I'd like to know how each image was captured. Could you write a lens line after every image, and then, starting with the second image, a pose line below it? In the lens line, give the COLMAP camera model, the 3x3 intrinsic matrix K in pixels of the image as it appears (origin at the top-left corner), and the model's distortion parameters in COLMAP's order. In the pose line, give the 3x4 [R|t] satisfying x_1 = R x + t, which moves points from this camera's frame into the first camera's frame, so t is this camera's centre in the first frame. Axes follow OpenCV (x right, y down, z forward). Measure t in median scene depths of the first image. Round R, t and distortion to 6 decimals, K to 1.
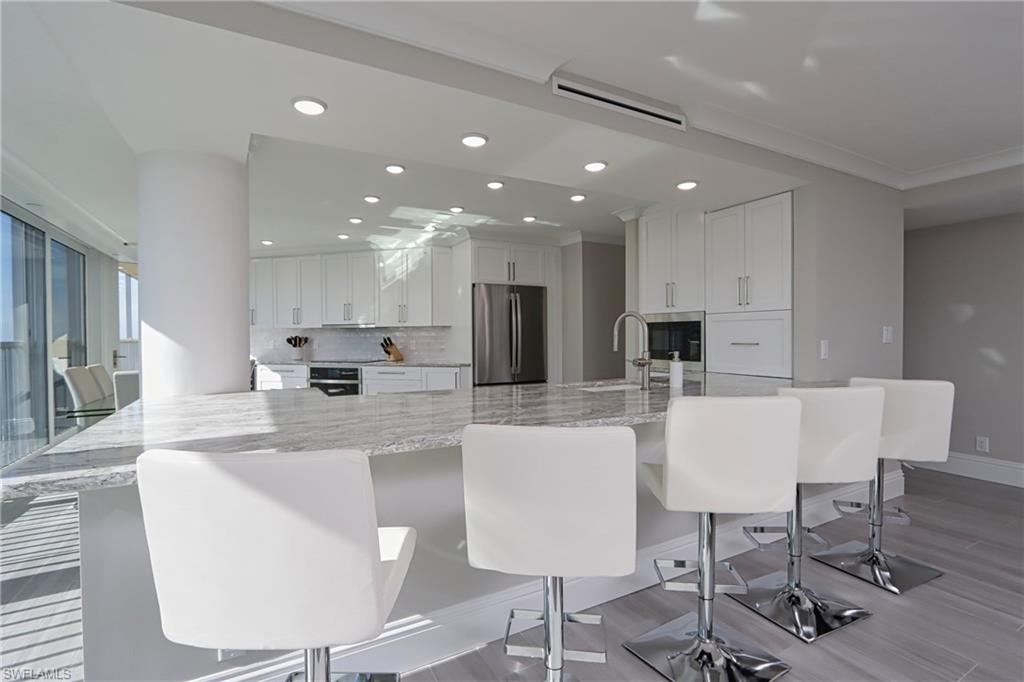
lens RADIAL K [[476.3, 0, 506.8], [0, 476.3, 341.0], [0, 0, 1]] dist [-0.015406, 0.000665]
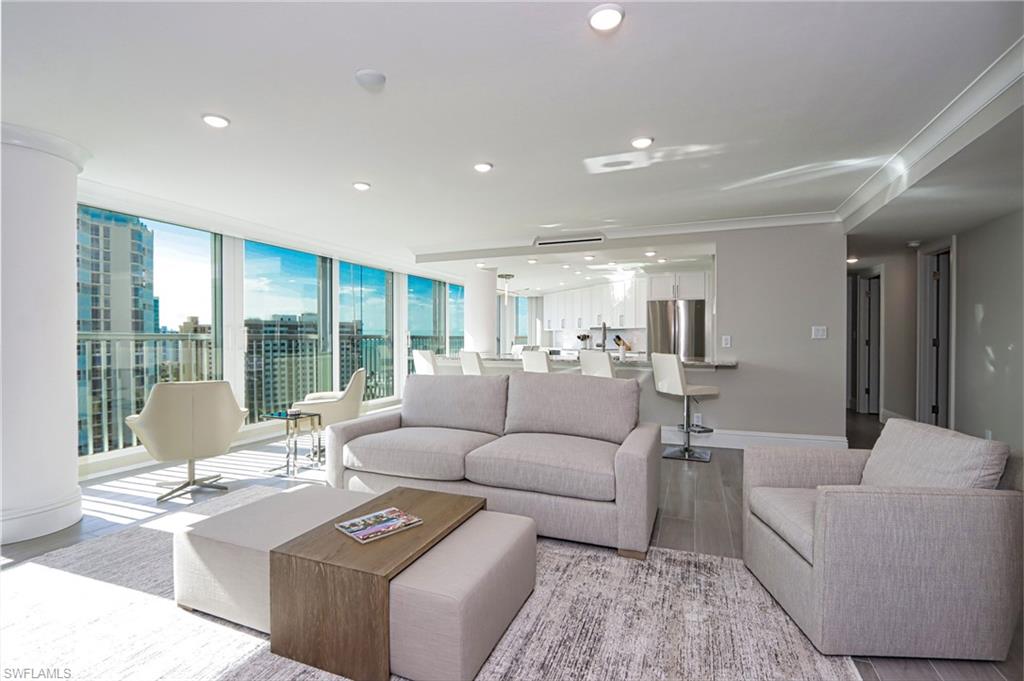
lens RADIAL K [[476.3, 0, 512.4], [0, 476.3, 338.3], [0, 0, 1]] dist [-0.015406, 0.000665]
pose [[0.638387, 0.004864, -0.769700, 0.788789], [-0.007283, 0.999973, 0.000279, 0.005687], [0.769681, 0.005427, 0.638405, -0.327305]]
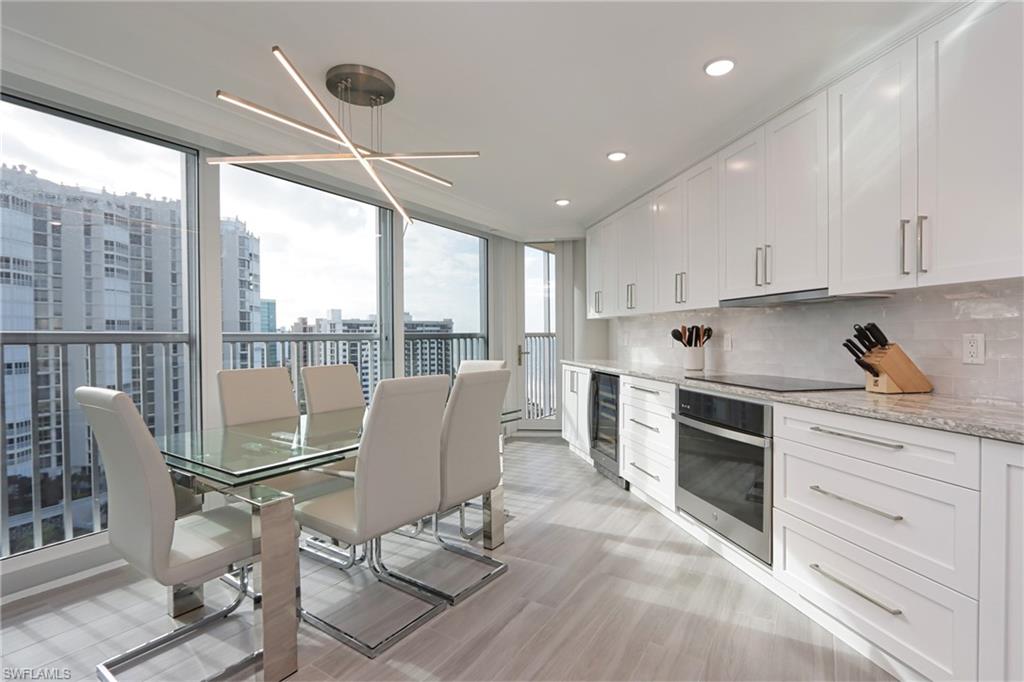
lens RADIAL K [[476.3, 0, 512.3], [0, 476.3, 340.3], [0, 0, 1]] dist [-0.015406, 0.000665]
pose [[0.478900, 0.009347, -0.877819, -0.072850], [-0.002006, 0.999952, 0.009554, 0.001330], [0.877867, -0.002815, 0.478896, 0.614614]]
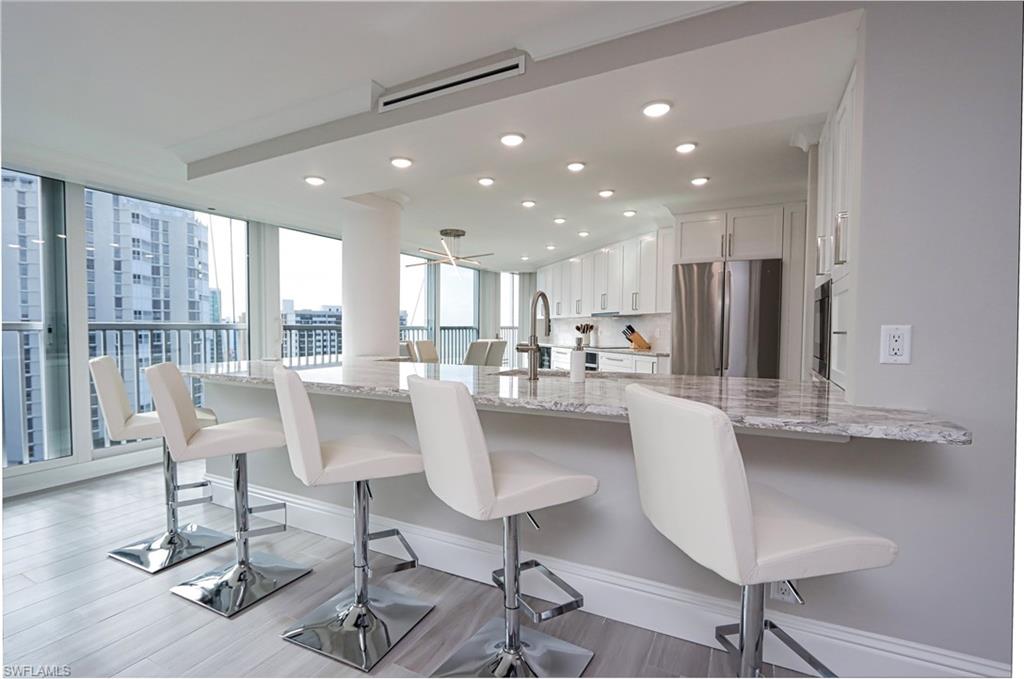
lens RADIAL K [[476.3, 0, 515.2], [0, 476.3, 337.2], [0, 0, 1]] dist [-0.015406, 0.000665]
pose [[0.564208, 0.020771, -0.825371, 0.460251], [-0.010613, 0.999783, 0.017906, 0.002656], [0.825564, -0.001342, 0.564306, 0.223777]]
